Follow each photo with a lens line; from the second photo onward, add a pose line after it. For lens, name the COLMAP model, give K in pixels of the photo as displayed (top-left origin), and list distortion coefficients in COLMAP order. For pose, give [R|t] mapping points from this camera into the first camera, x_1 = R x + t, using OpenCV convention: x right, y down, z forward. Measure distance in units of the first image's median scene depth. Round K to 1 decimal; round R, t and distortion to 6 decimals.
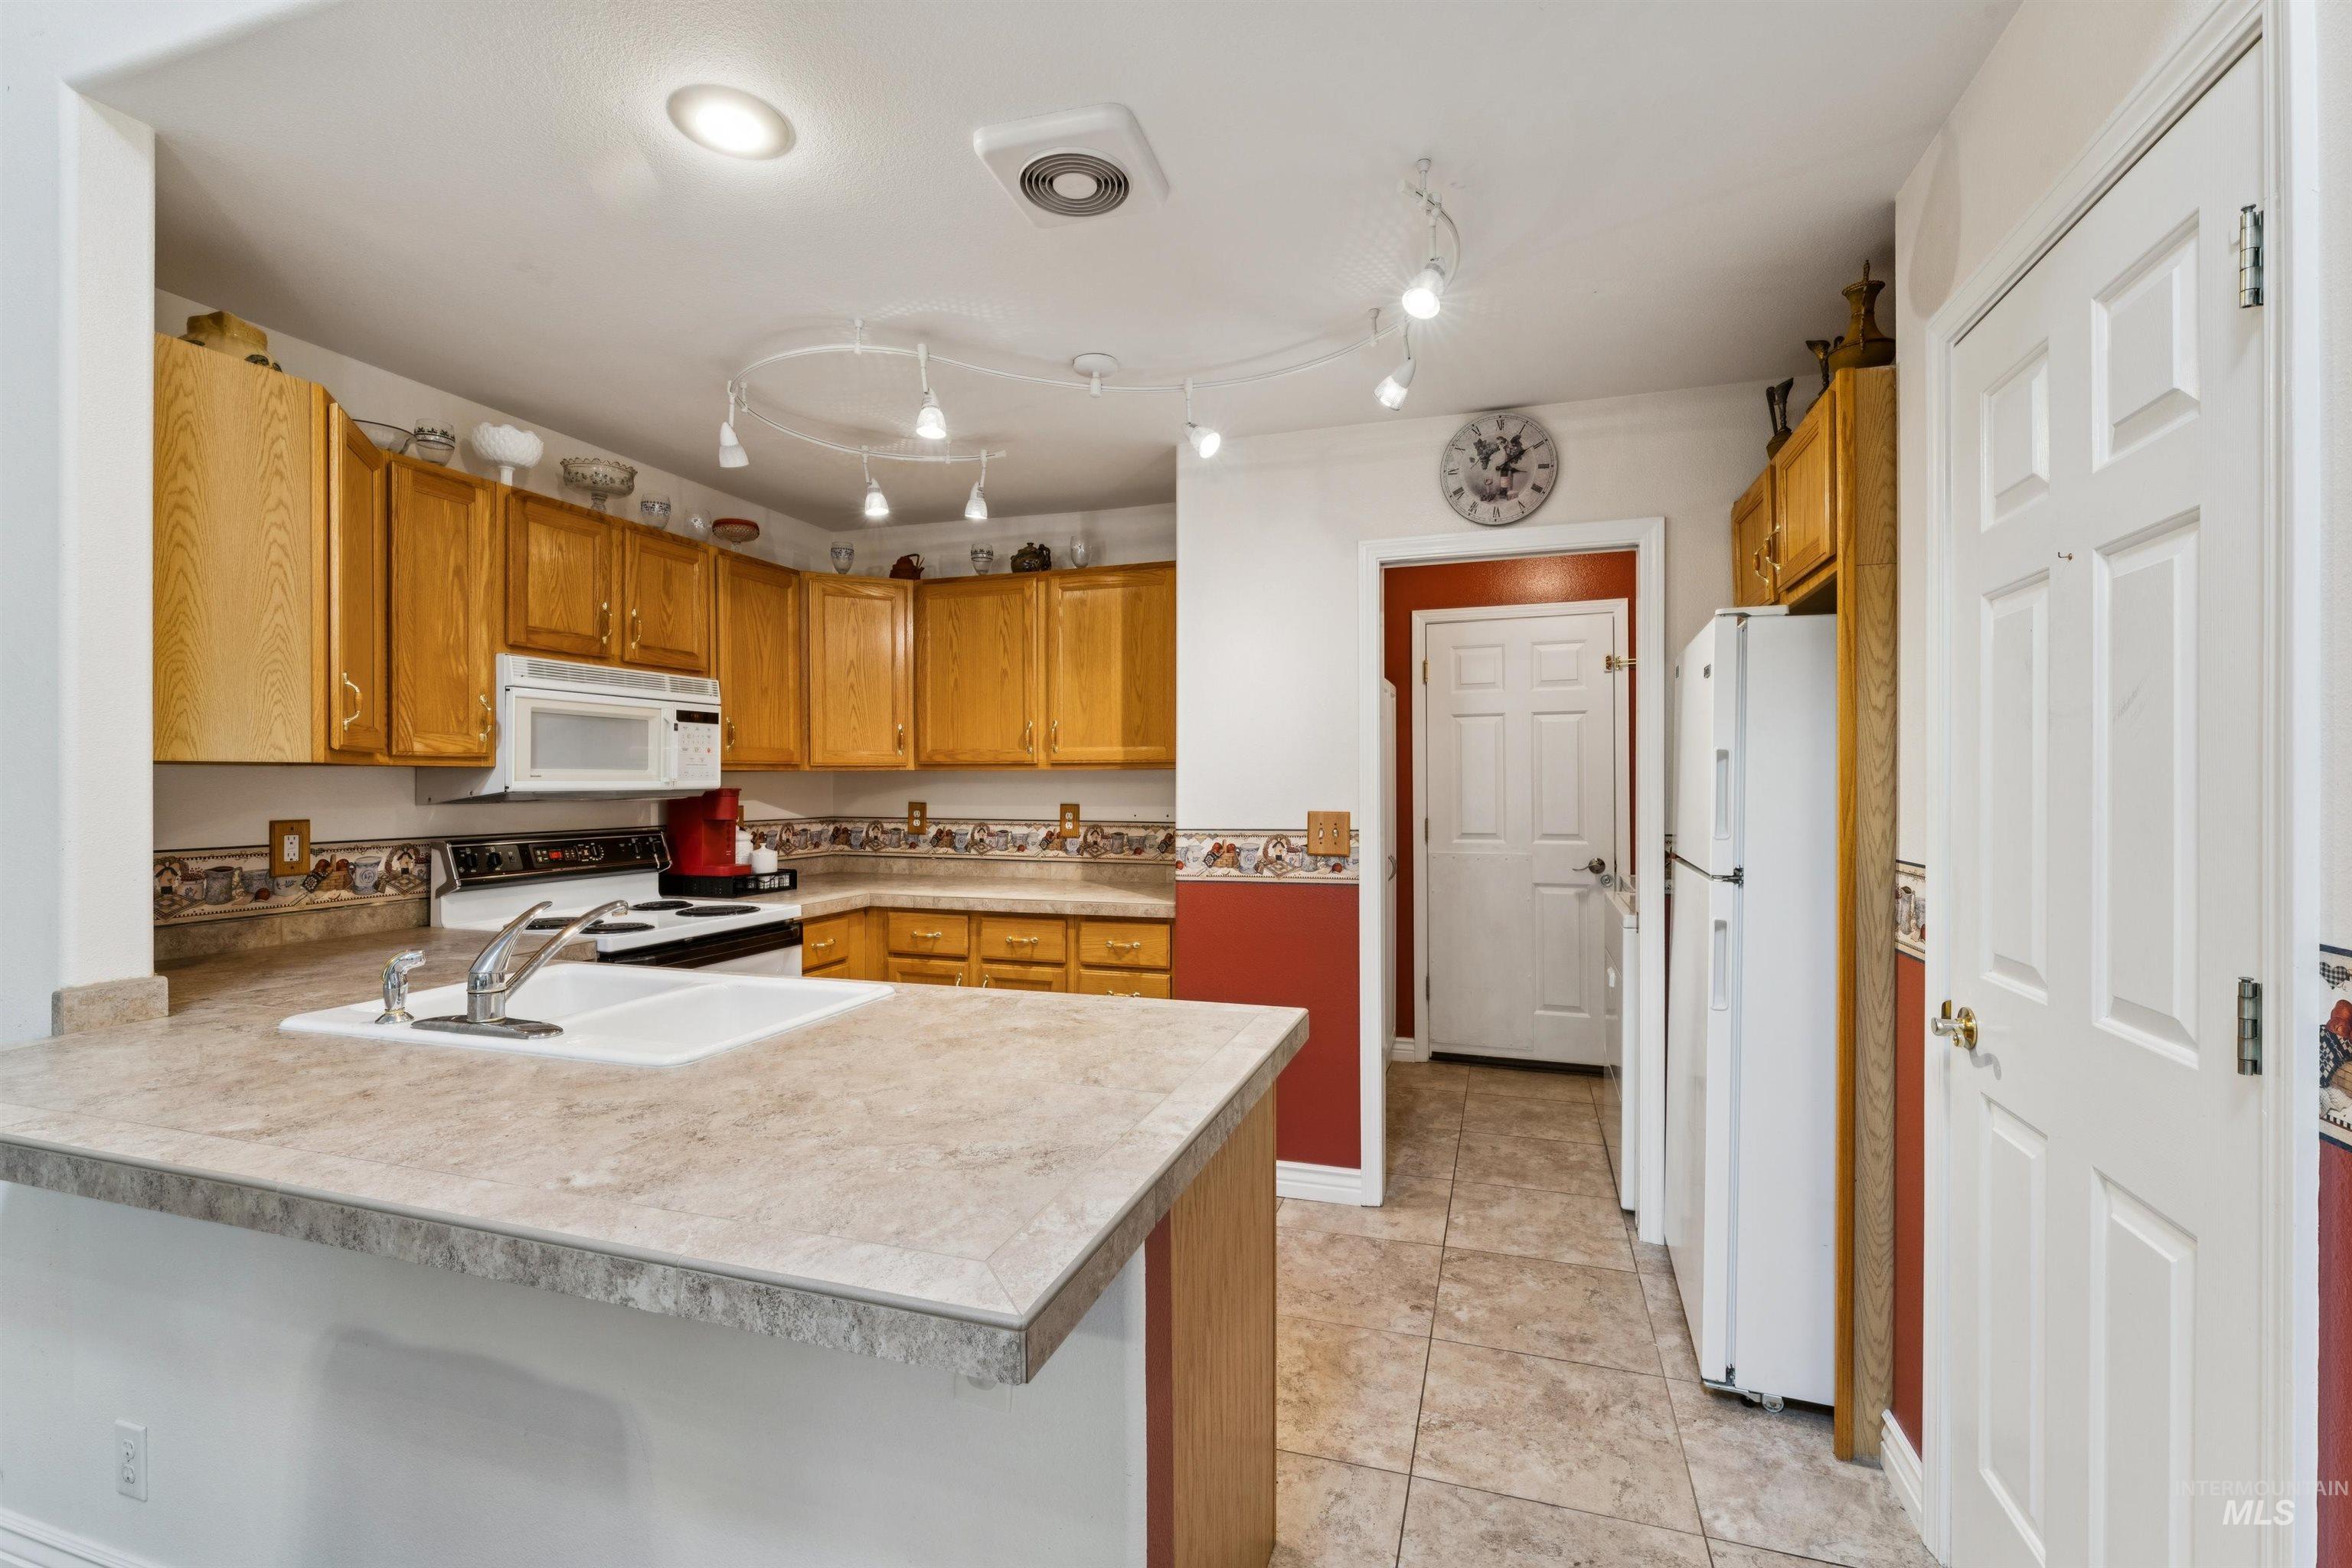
lens RADIAL K [[1023.0, 0, 1179.3], [0, 1023.0, 782.0], [0, 0, 1]] dist [-0.004229, -0.000522]
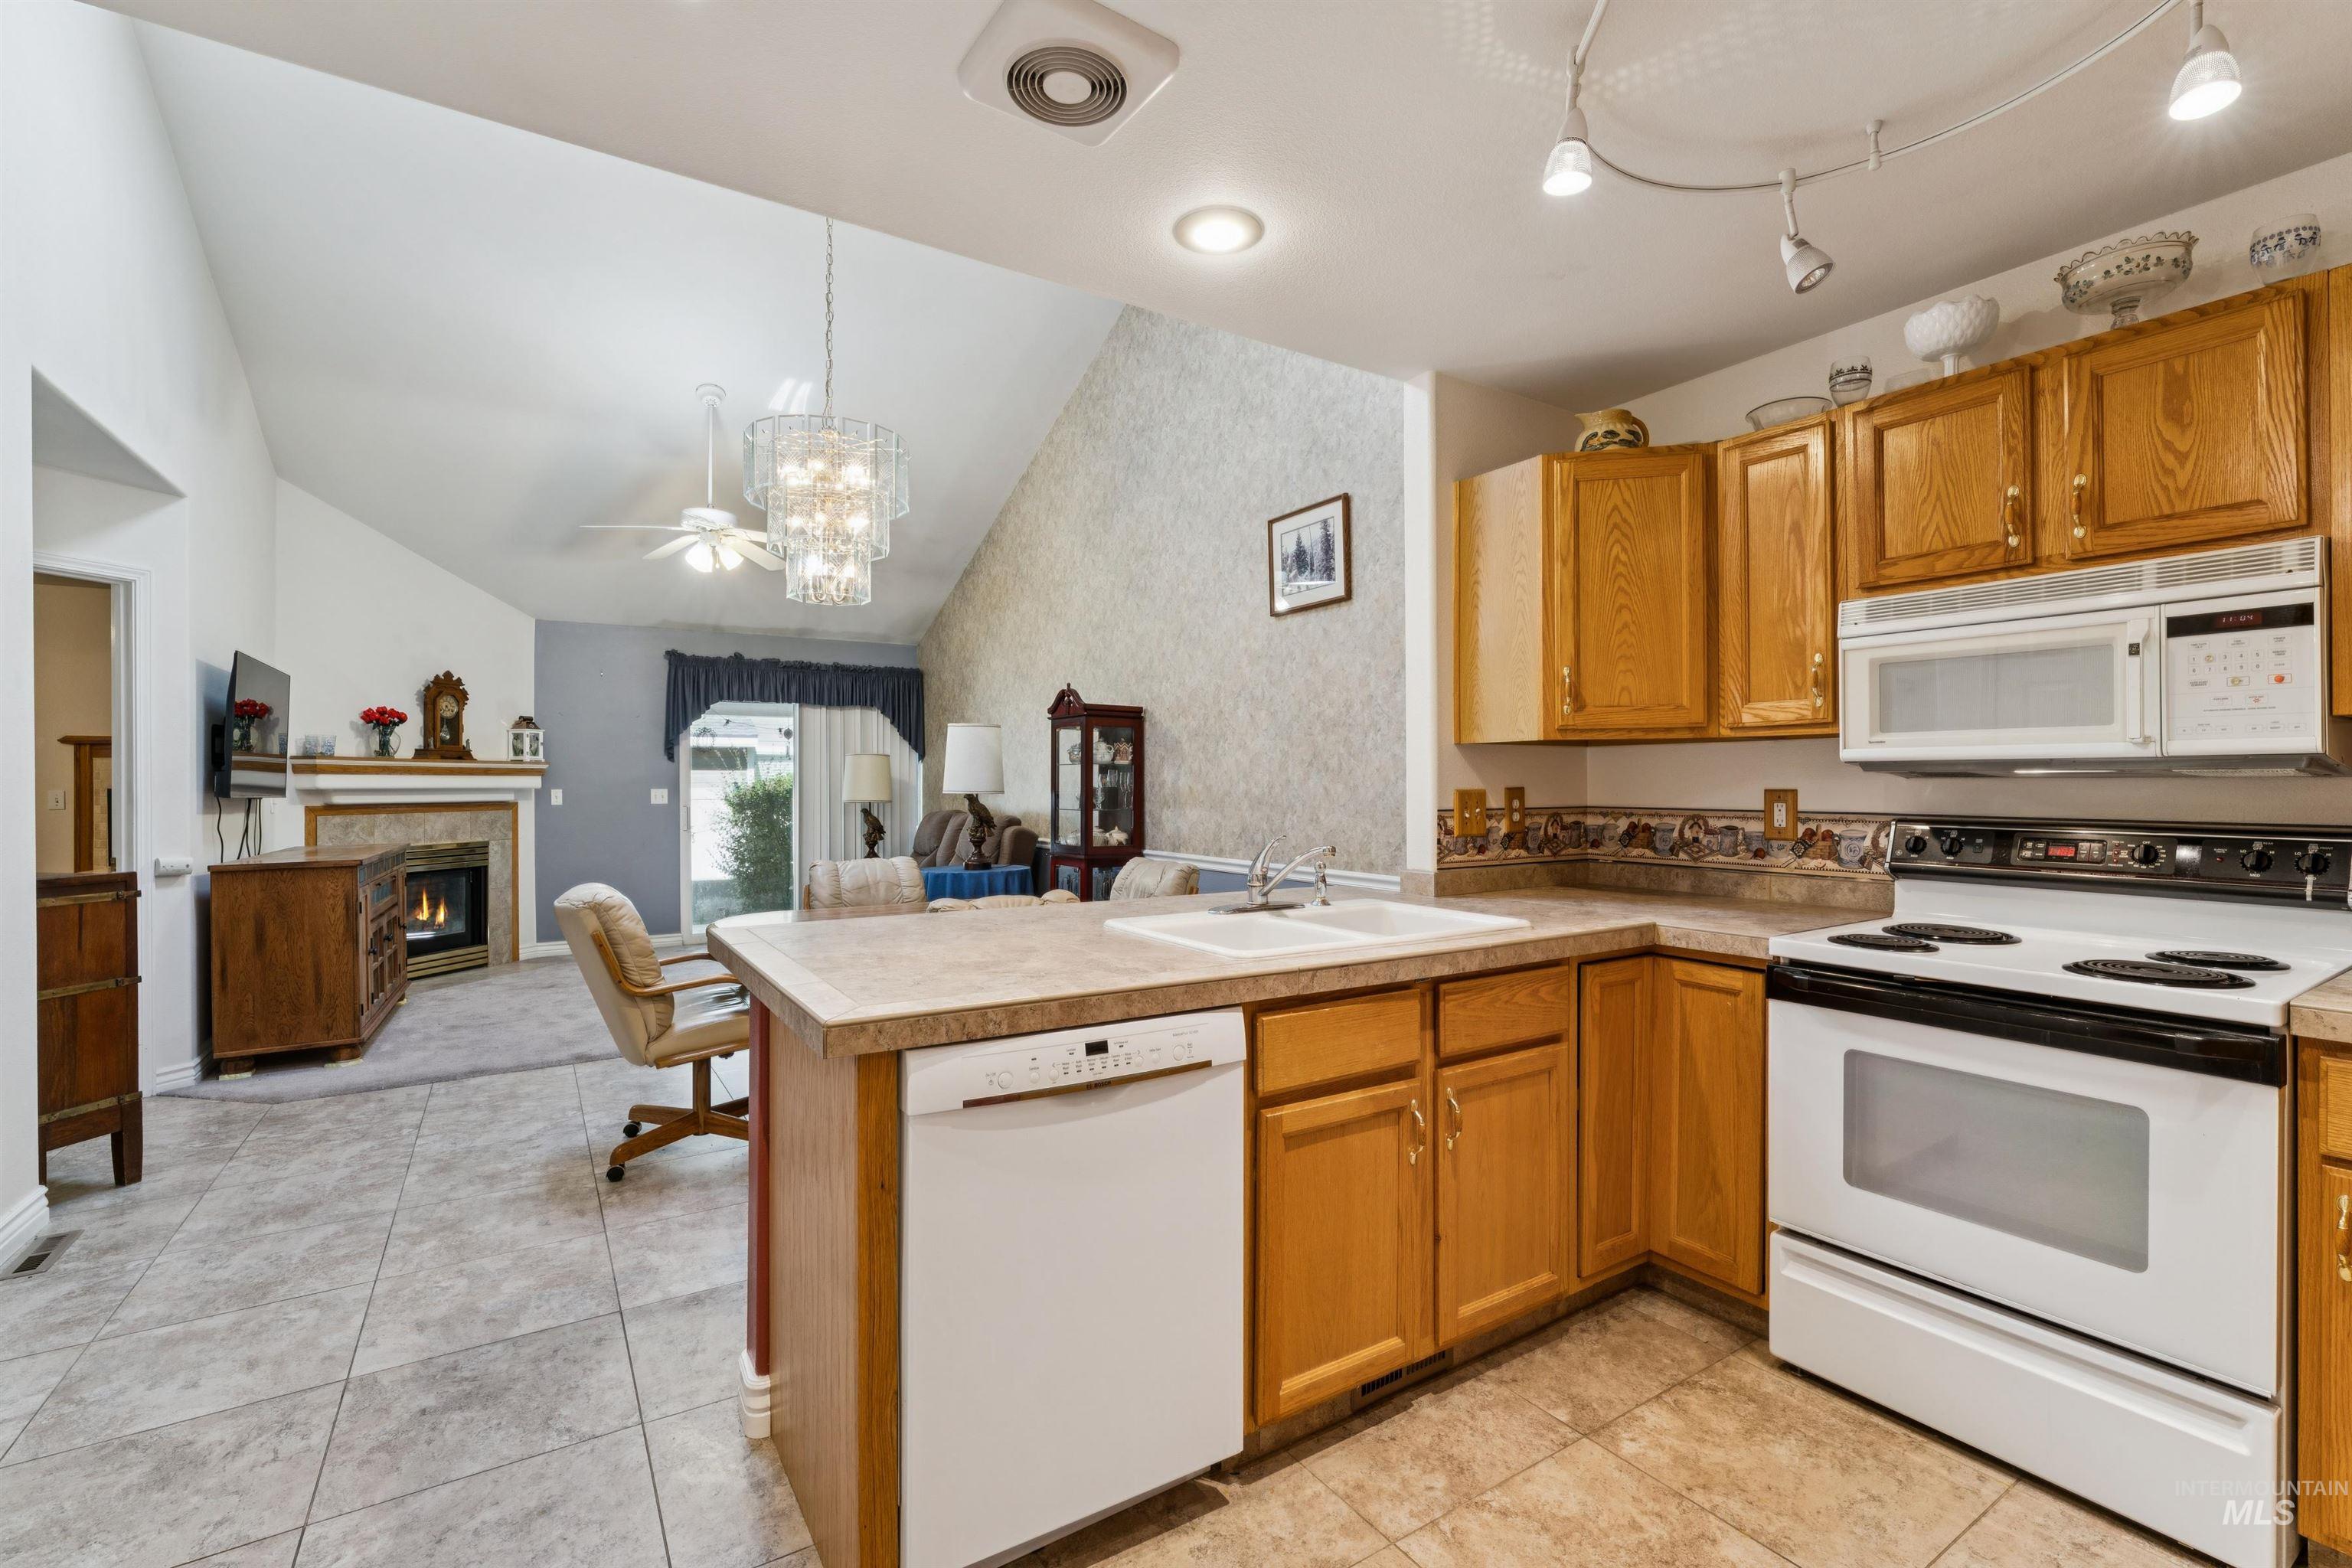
lens RADIAL K [[1023.0, 0, 1179.3], [0, 1023.0, 782.0], [0, 0, 1]] dist [-0.004229, -0.000522]
pose [[-0.630308, 0.003714, -0.776336, 0.302132], [0.002313, 0.999993, 0.002906, 0.019033], [0.776341, 0.000036, -0.630313, 0.916628]]
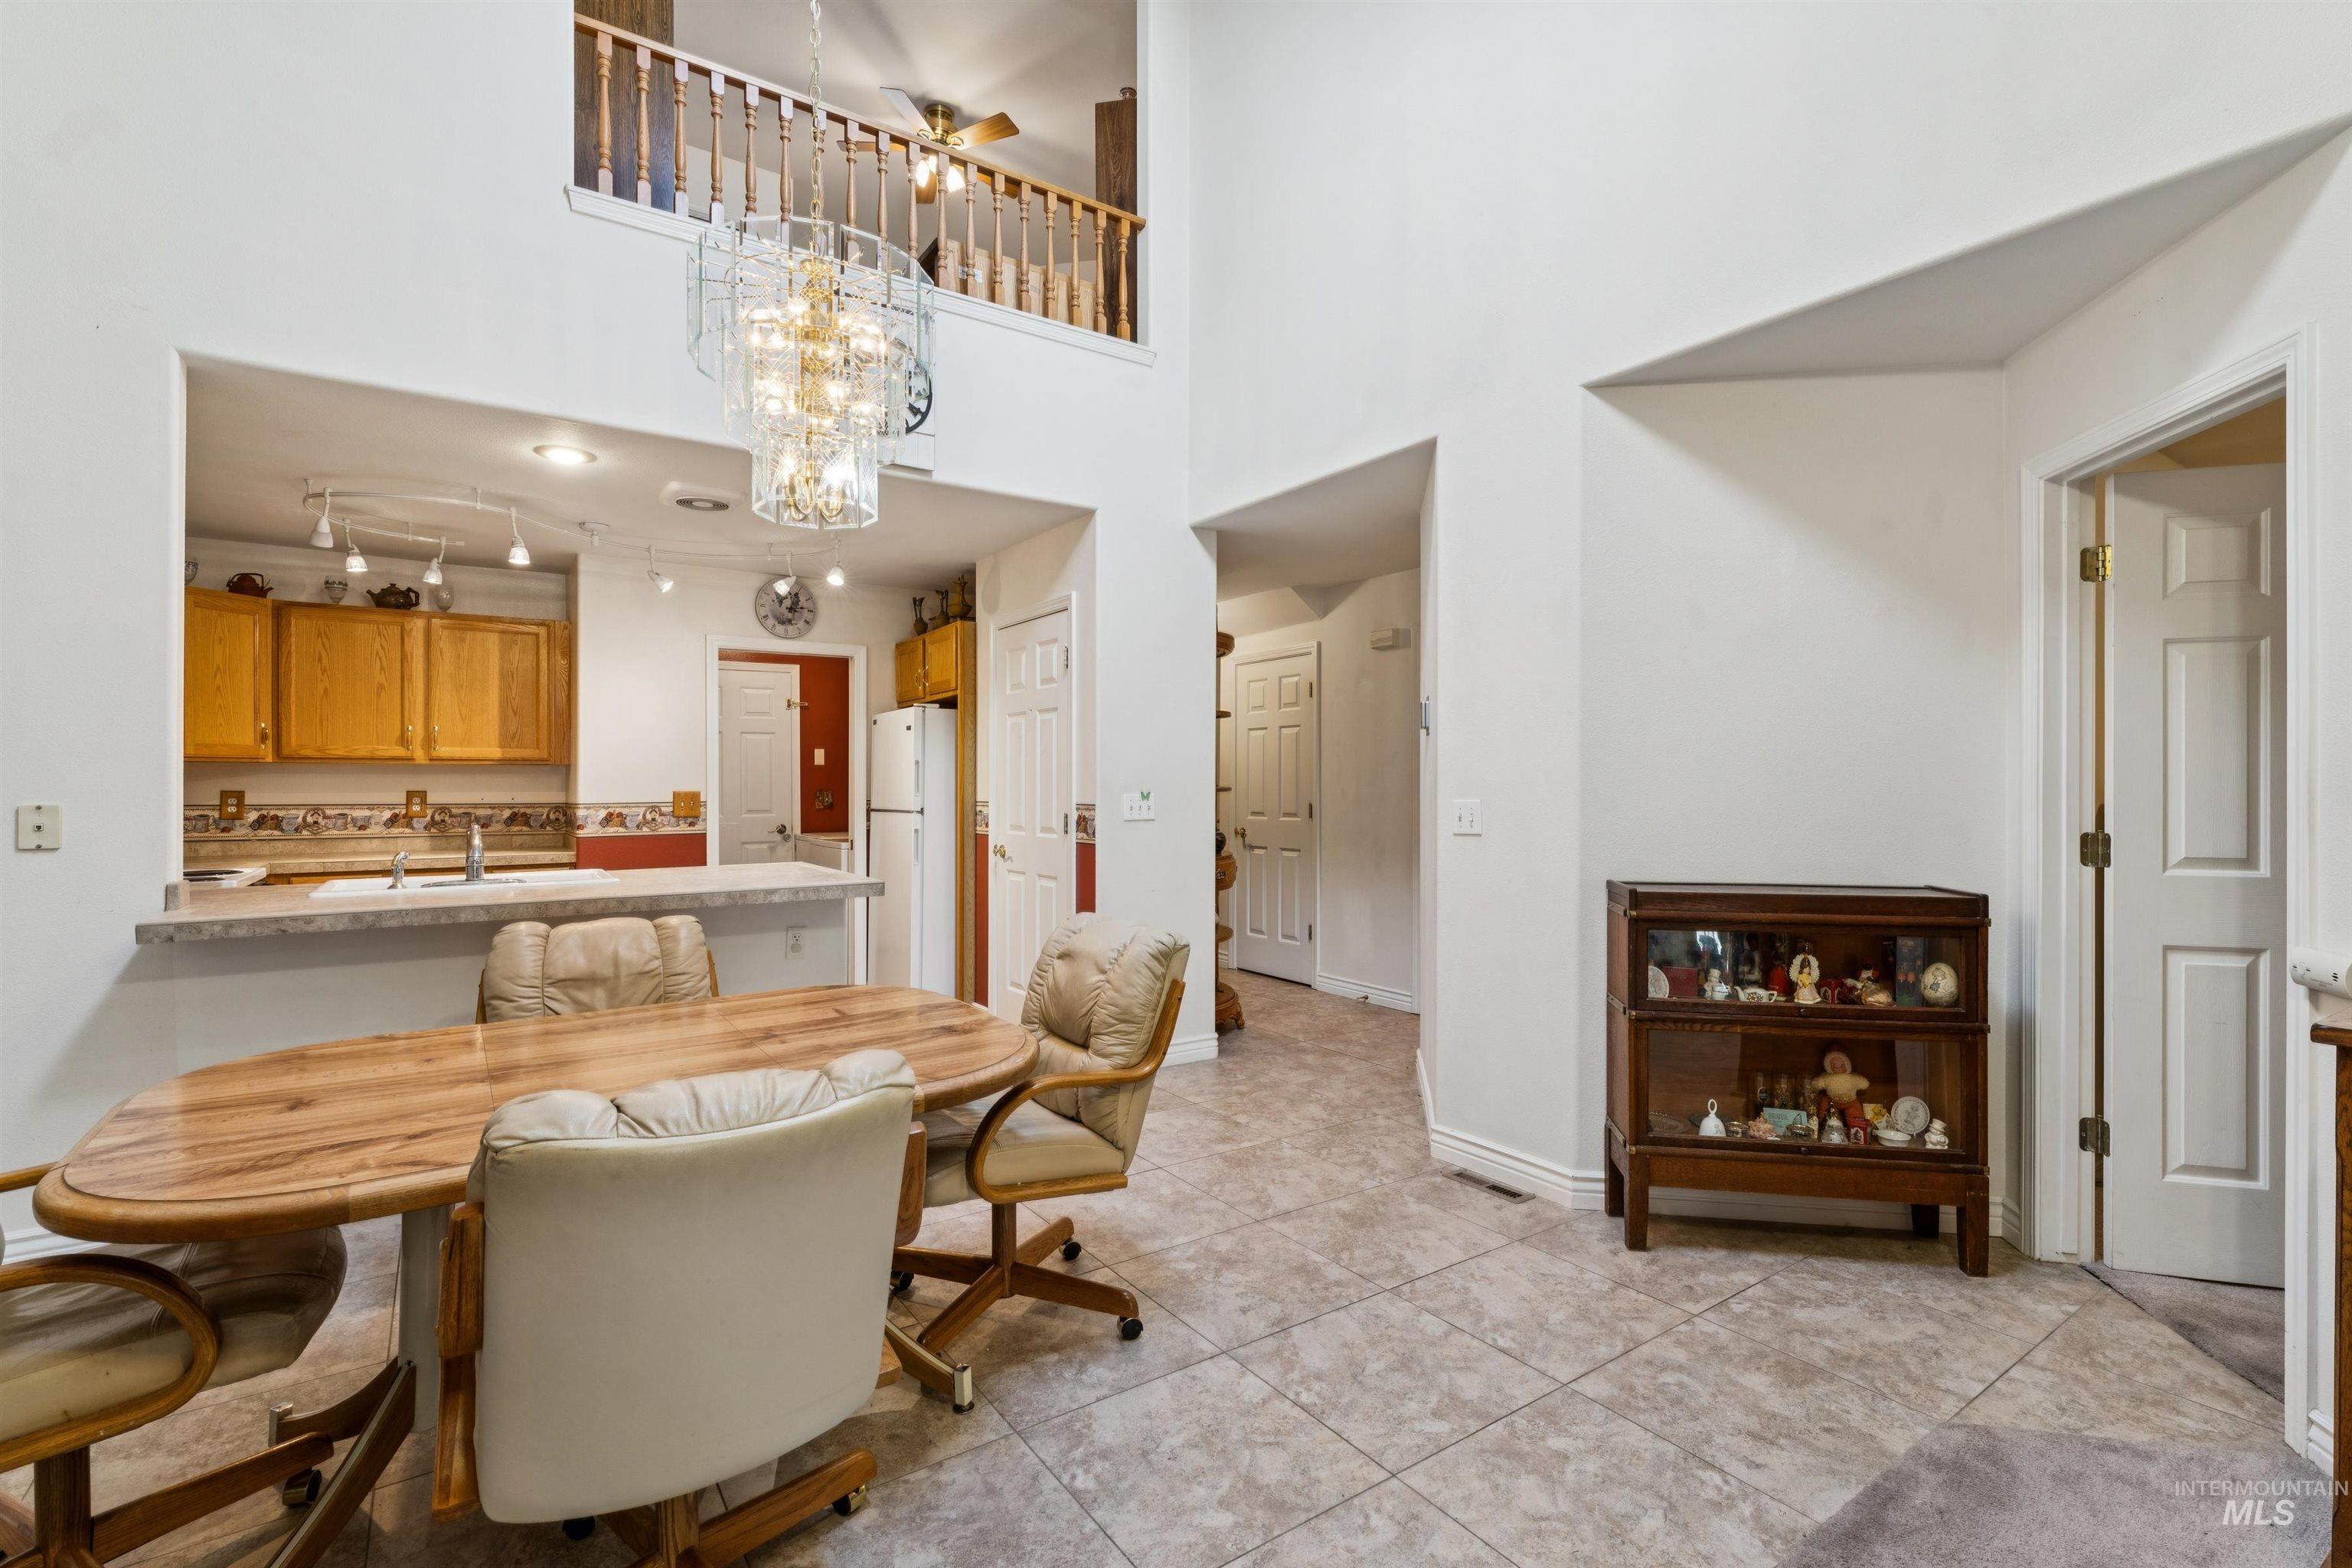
lens RADIAL K [[1050.9, 0, 1173.0], [0, 1050.9, 789.6], [0, 0, 1]] dist [-0.000297, -0.000244]
pose [[0.609118, -0.002076, 0.793077, -0.724790], [0.000525, 0.999997, 0.002215, 0.022166], [-0.793079, -0.000933, 0.609118, -0.682152]]
